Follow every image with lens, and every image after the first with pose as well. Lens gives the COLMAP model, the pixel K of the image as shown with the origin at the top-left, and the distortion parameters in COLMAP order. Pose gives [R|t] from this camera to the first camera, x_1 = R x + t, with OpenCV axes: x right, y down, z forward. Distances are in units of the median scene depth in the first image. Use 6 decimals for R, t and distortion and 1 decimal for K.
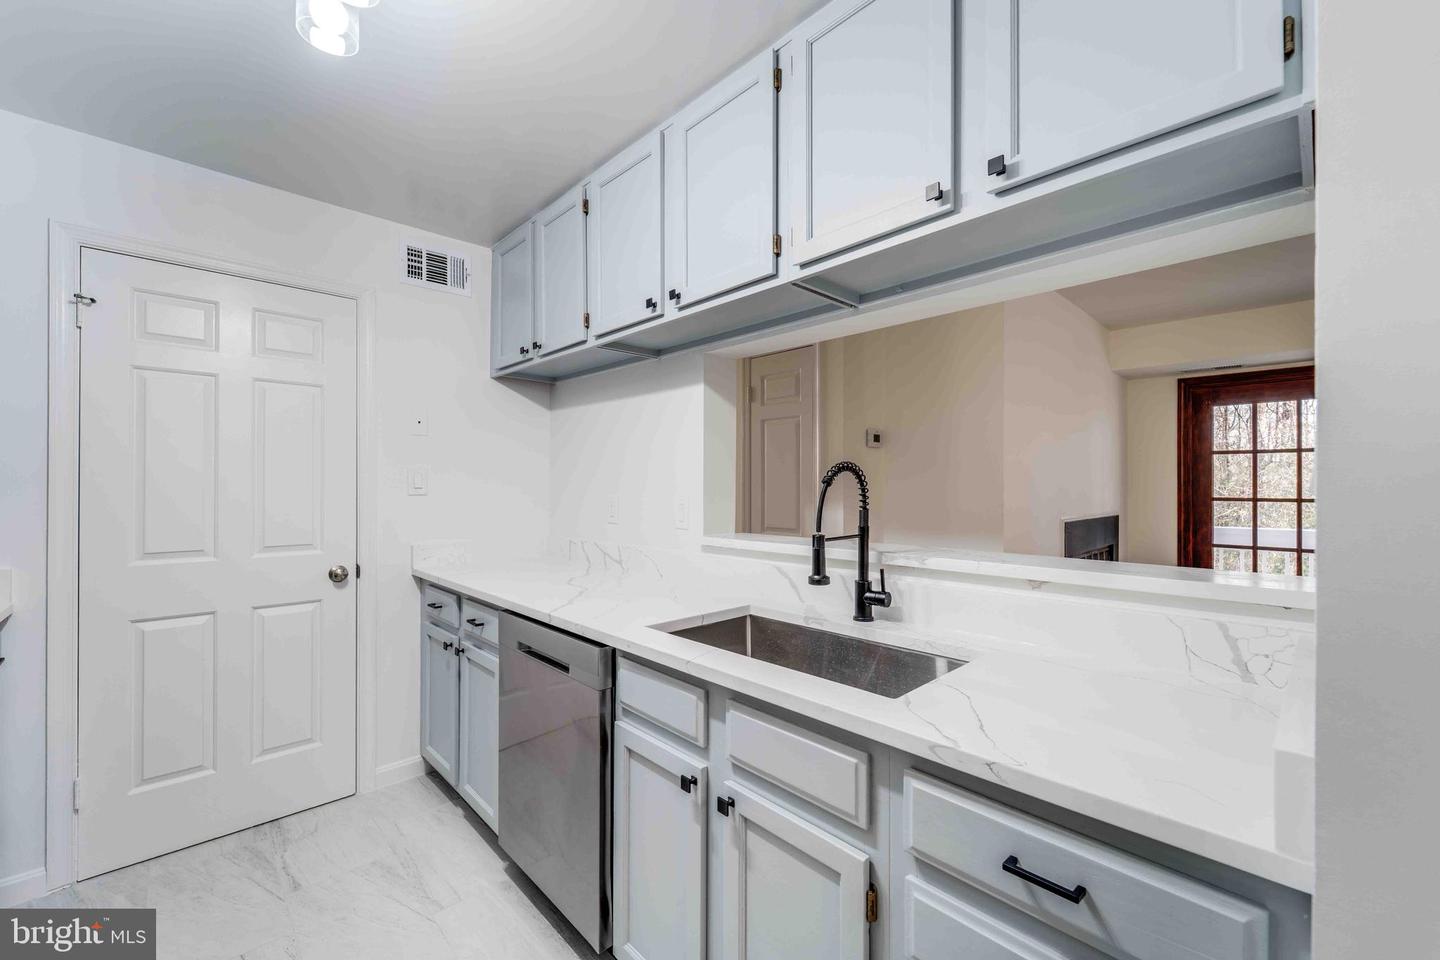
lens RADIAL K [[576.9, 0, 722.7], [0, 576.9, 484.2], [0, 0, 1]] dist [0.005395, -0.002966]
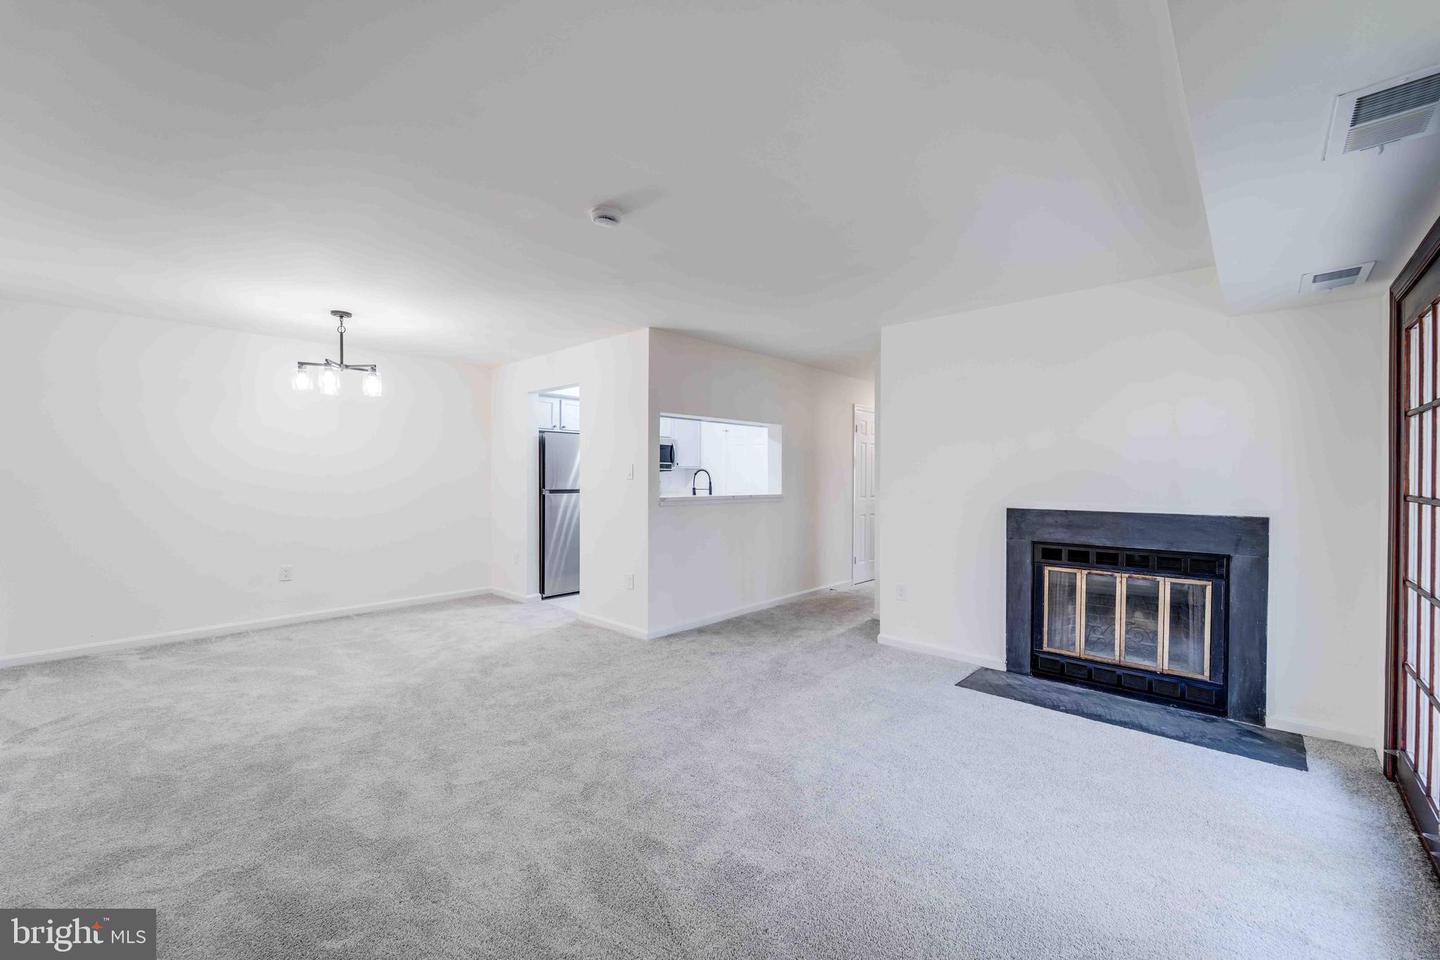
lens RADIAL K [[579.7, 0, 719.2], [0, 579.7, 483.1], [0, 0, 1]] dist [-0.000290, -0.000838]
pose [[0.061606, 0.009065, -0.998059, 2.302228], [-0.001685, 0.999958, 0.008978, 0.013453], [0.998099, 0.001129, 0.061619, 0.526082]]
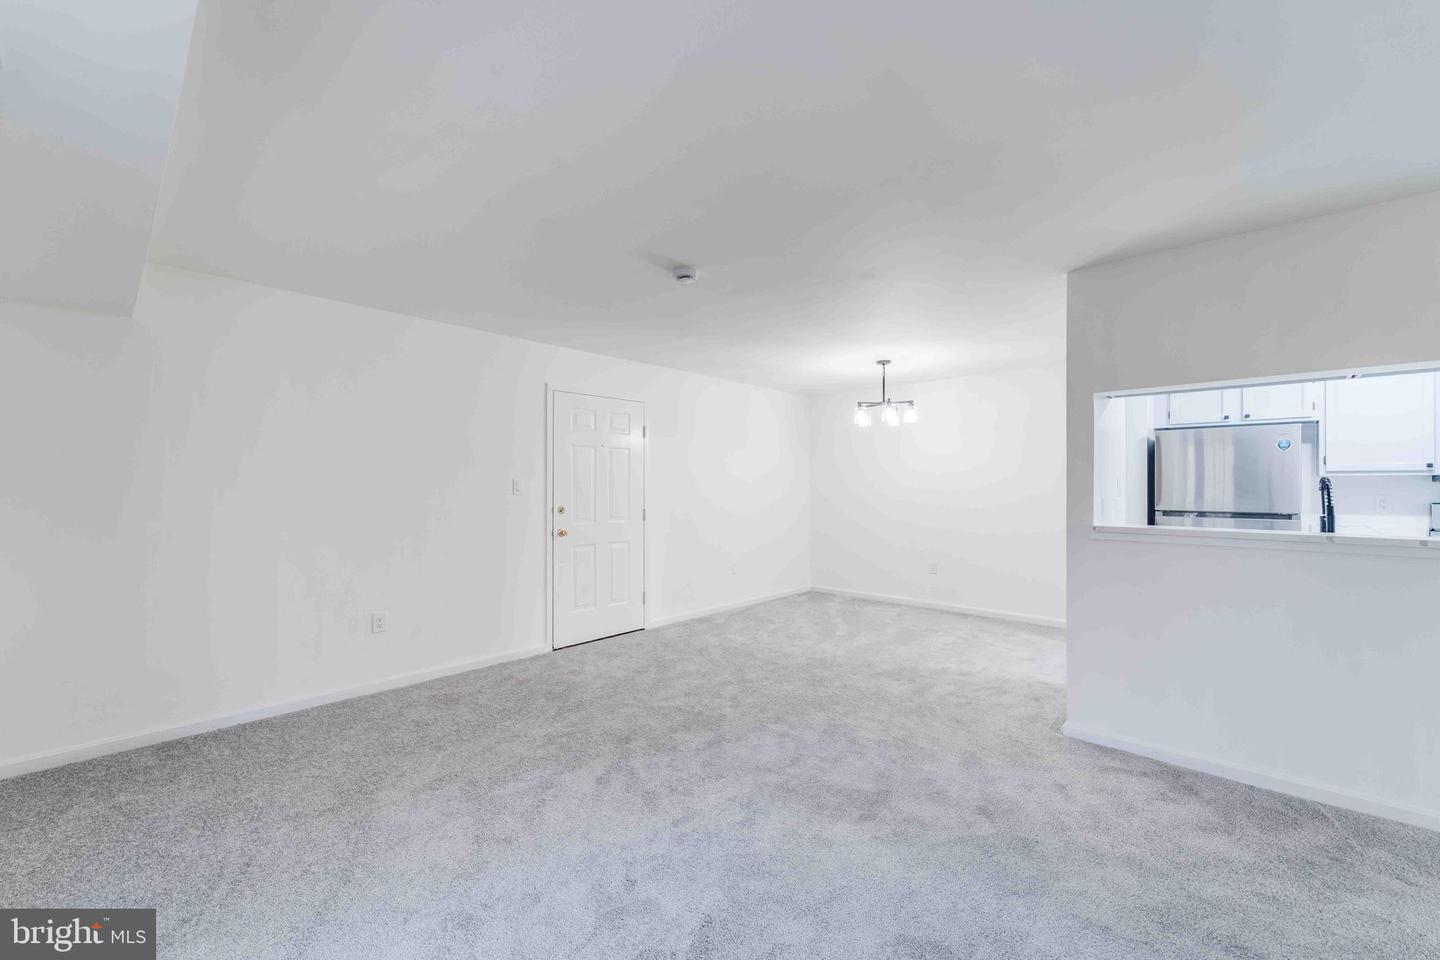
lens RADIAL K [[576.9, 0, 722.7], [0, 576.9, 484.2], [0, 0, 1]] dist [0.005395, -0.002966]
pose [[-0.998577, -0.005360, -0.053067, 1.273322], [-0.005066, 0.999971, -0.005671, 0.003237], [0.053095, -0.005394, -0.998575, 1.591638]]
